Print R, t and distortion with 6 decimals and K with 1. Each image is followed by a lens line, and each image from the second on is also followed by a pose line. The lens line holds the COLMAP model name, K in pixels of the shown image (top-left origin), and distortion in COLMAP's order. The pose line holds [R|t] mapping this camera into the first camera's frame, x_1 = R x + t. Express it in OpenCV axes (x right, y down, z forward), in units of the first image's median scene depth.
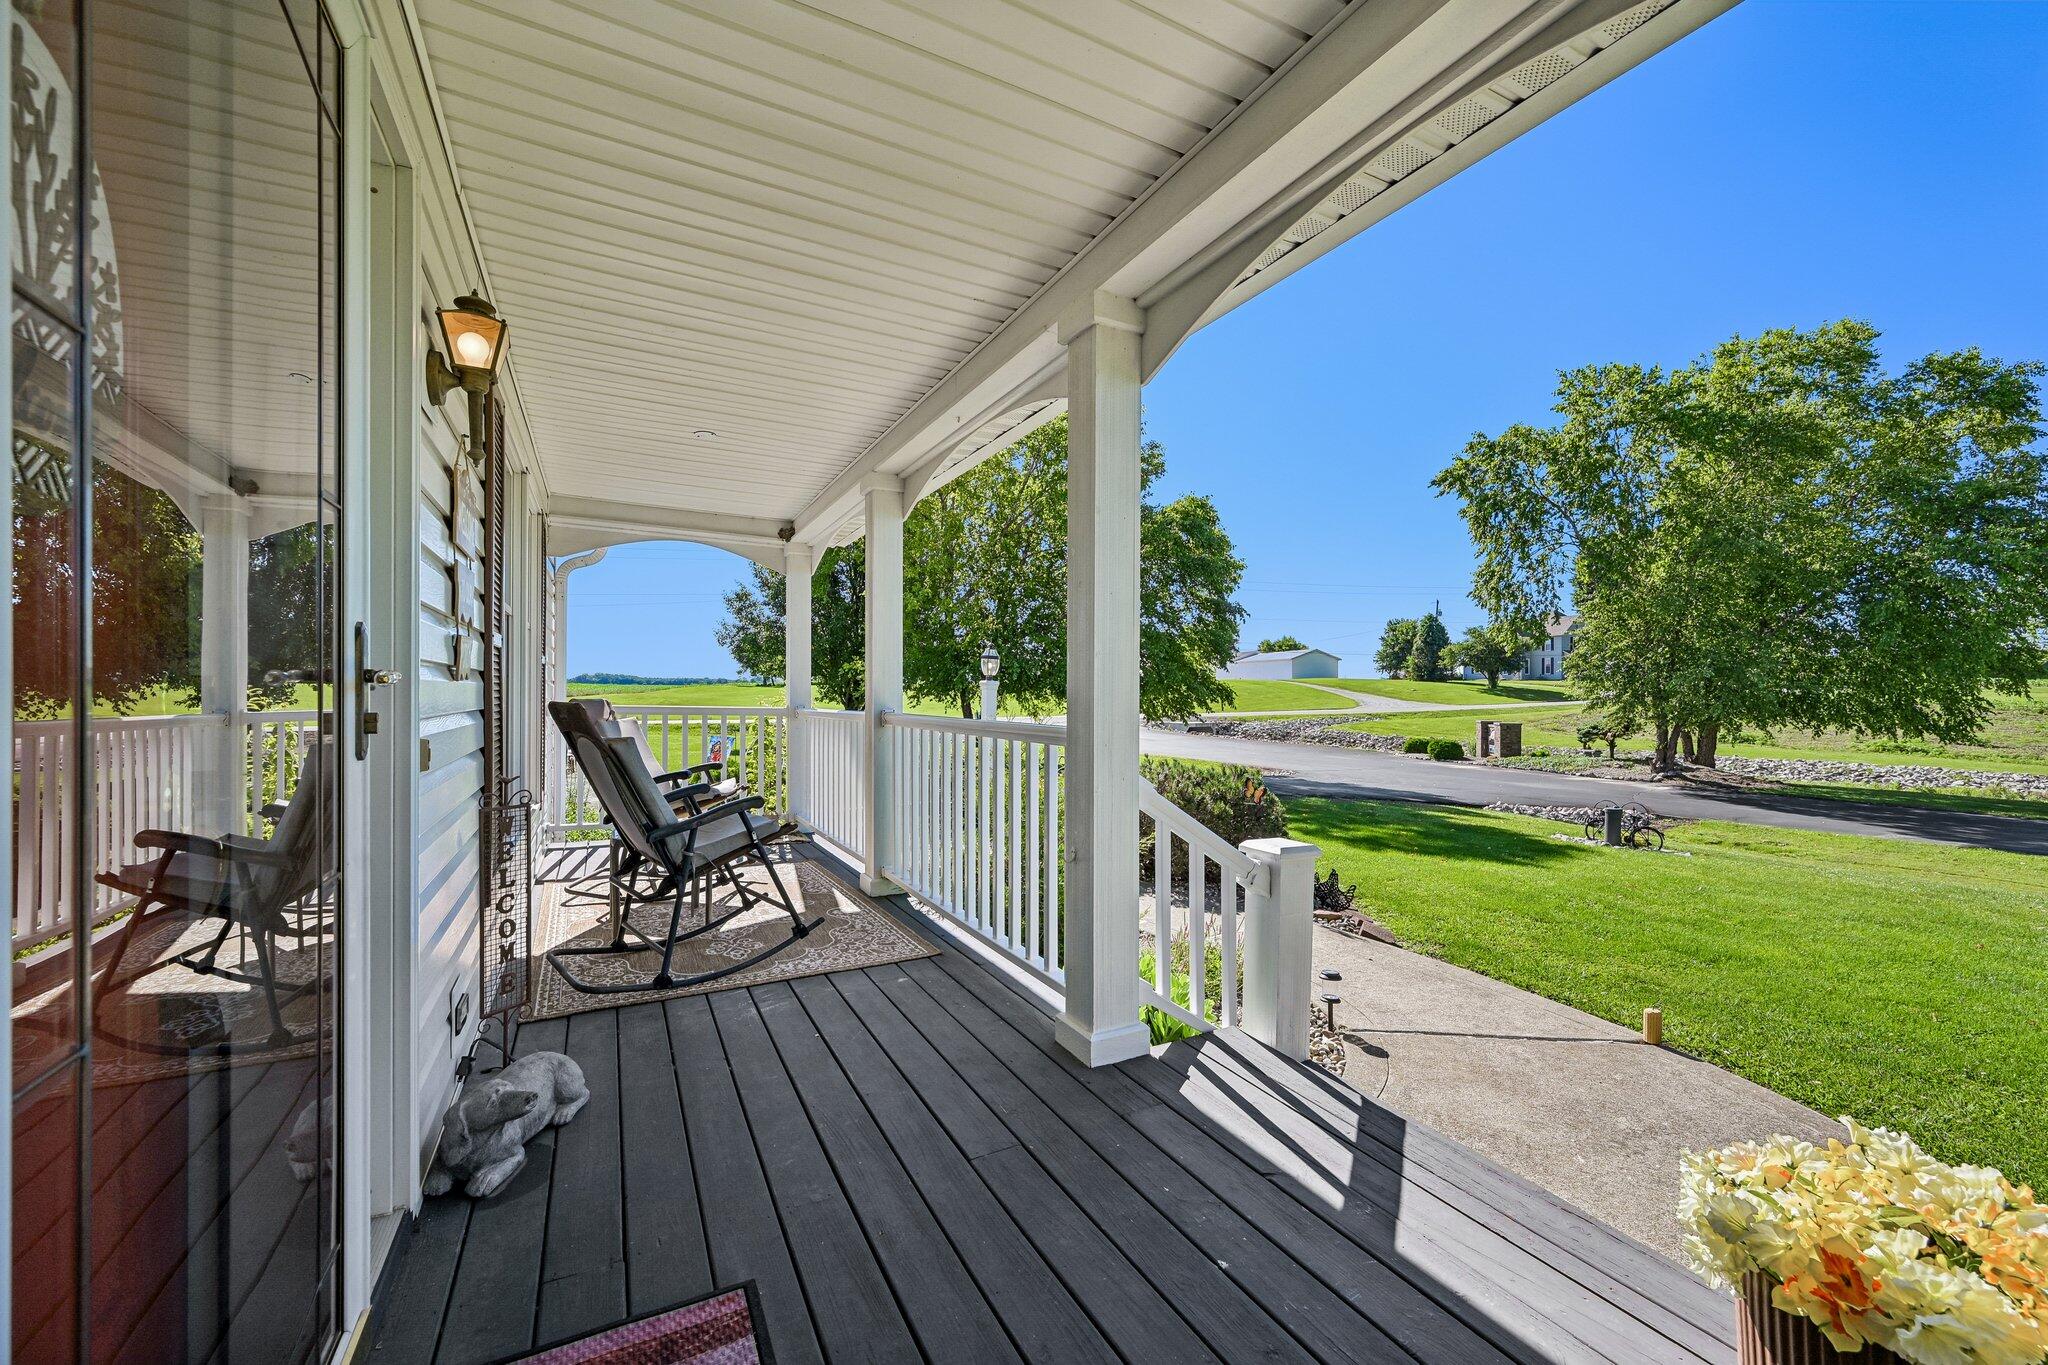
lens RADIAL K [[805.3, 0, 1020.0], [0, 805.3, 693.0], [0, 0, 1]] dist [-0.002186, 0.000783]
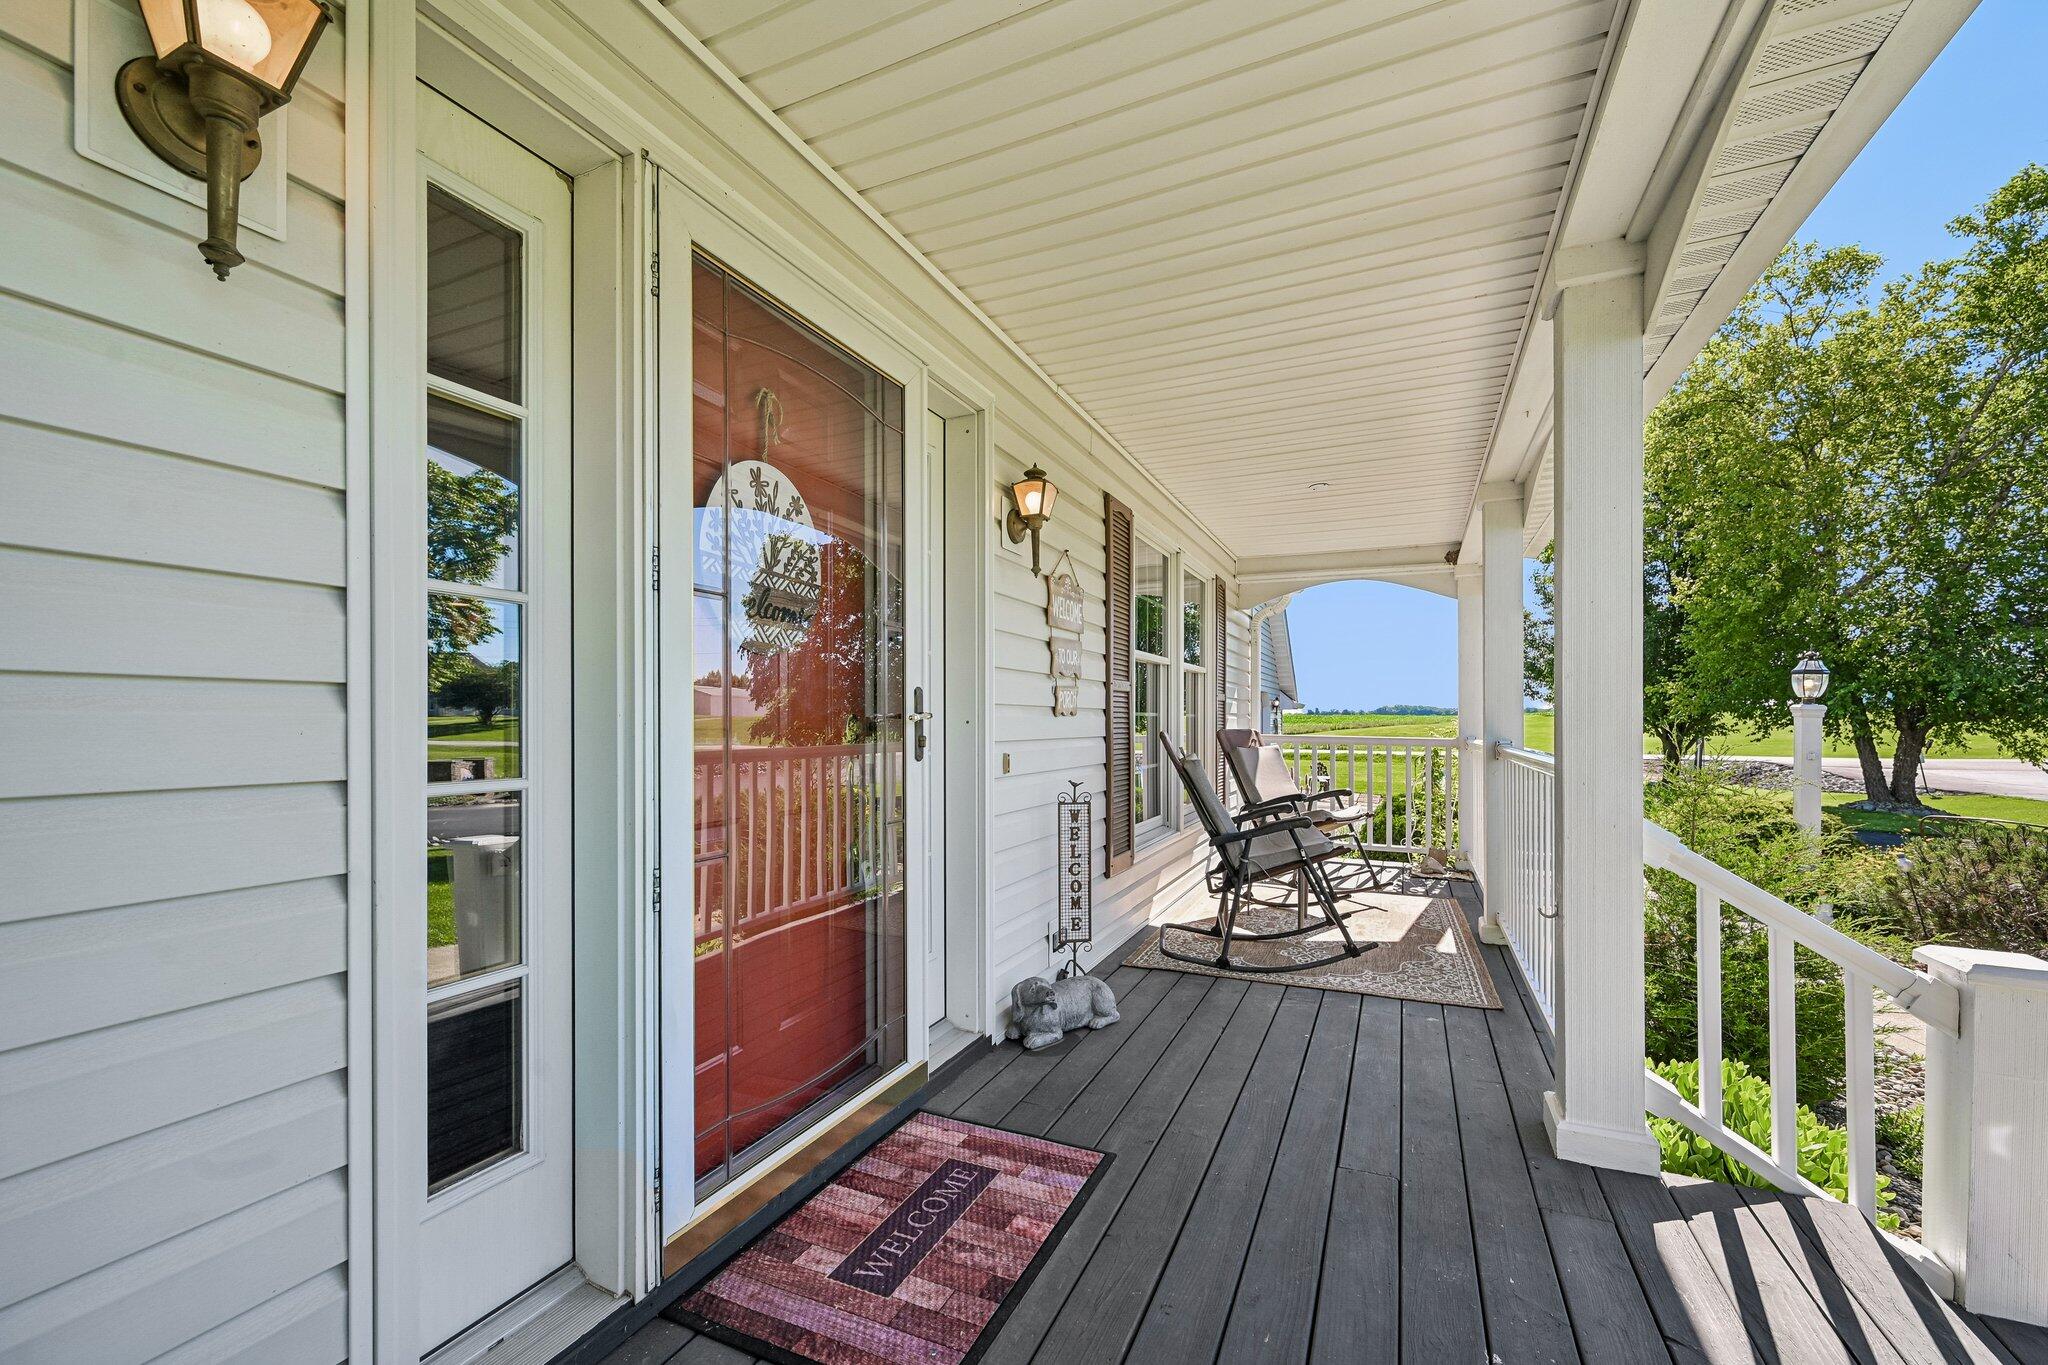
lens RADIAL K [[805.3, 0, 1022.7], [0, 805.3, 720.8], [0, 0, 1]] dist [-0.002186, 0.000783]
pose [[0.616746, -0.008292, -0.787118, 0.336404], [0.004659, 0.999965, -0.006884, 0.002270], [0.787148, 0.000578, 0.616764, 0.018522]]
